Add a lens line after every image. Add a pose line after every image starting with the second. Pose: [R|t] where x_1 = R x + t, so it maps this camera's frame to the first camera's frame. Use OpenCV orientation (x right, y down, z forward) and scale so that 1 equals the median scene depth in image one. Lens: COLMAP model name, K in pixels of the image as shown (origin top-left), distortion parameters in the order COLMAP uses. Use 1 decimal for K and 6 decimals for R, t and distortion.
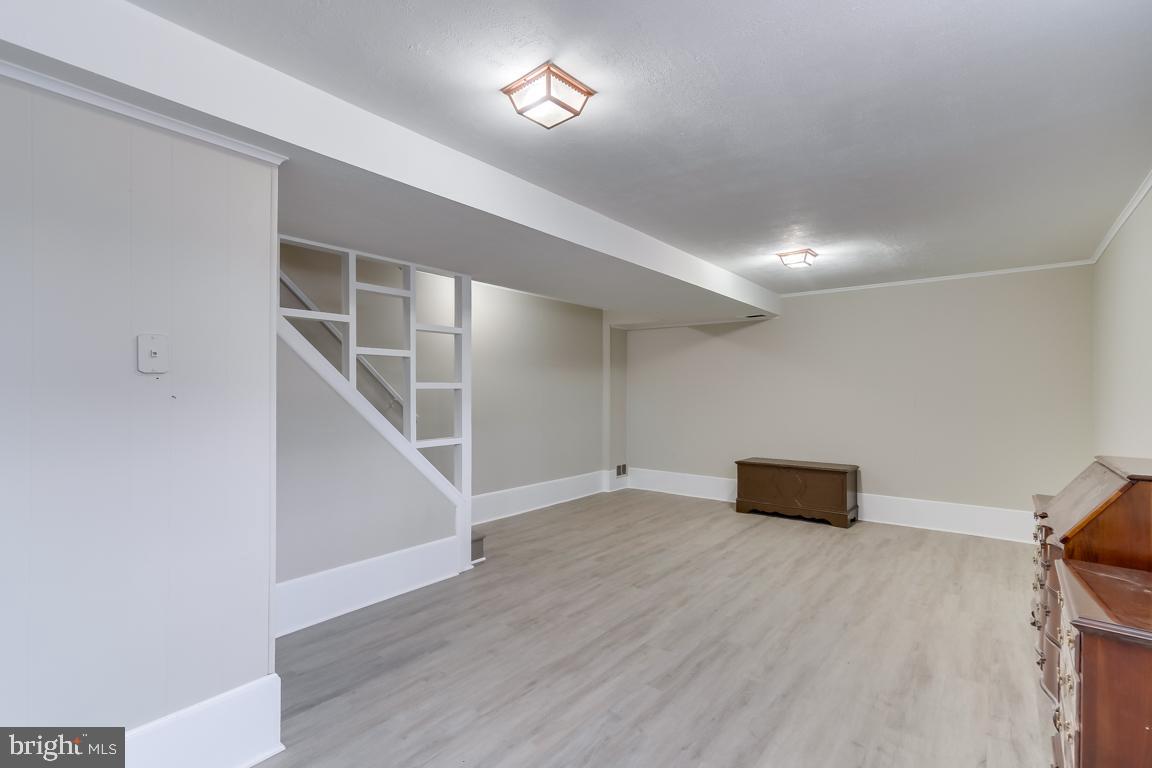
lens RADIAL K [[535.1, 0, 565.3], [0, 535.1, 392.8], [0, 0, 1]] dist [0.009969, 0.001806]
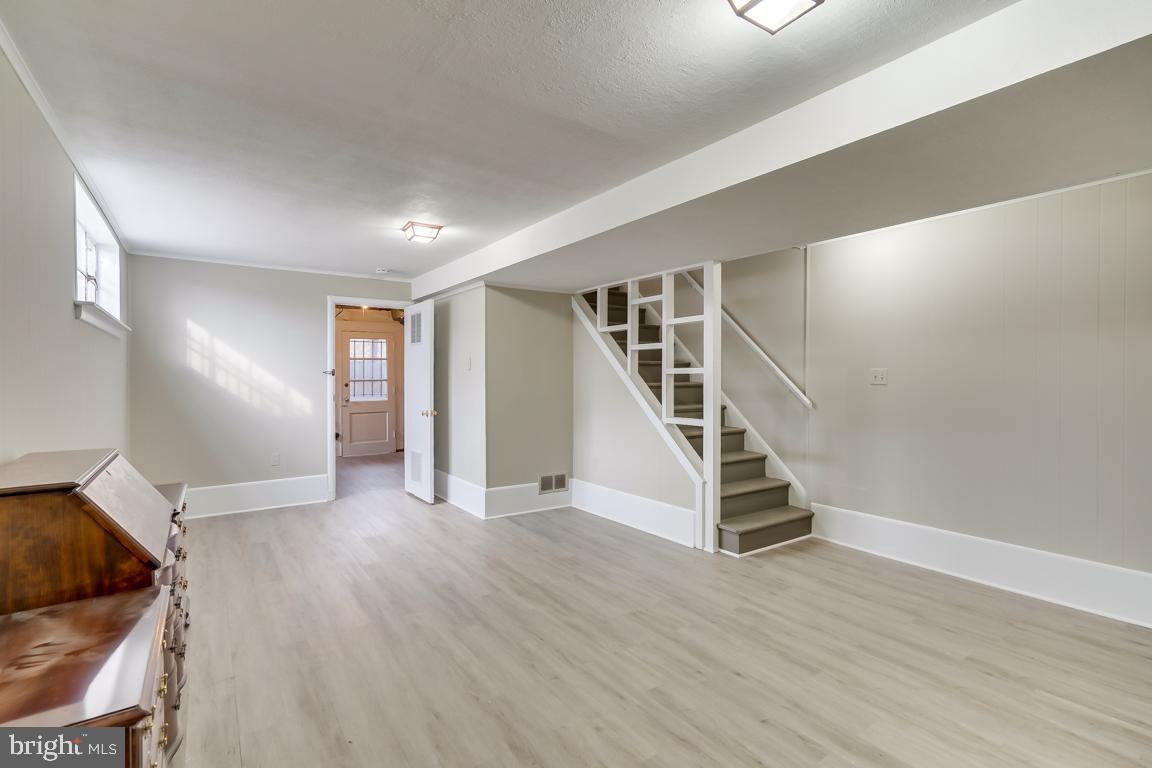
lens RADIAL K [[535.1, 0, 566.4], [0, 535.1, 379.6], [0, 0, 1]] dist [0.009969, 0.001806]
pose [[-0.296617, 0.000176, -0.954996, 0.946200], [0.000186, 1.000000, 0.000126, 0.006165], [0.954996, -0.000141, -0.296617, 1.146375]]
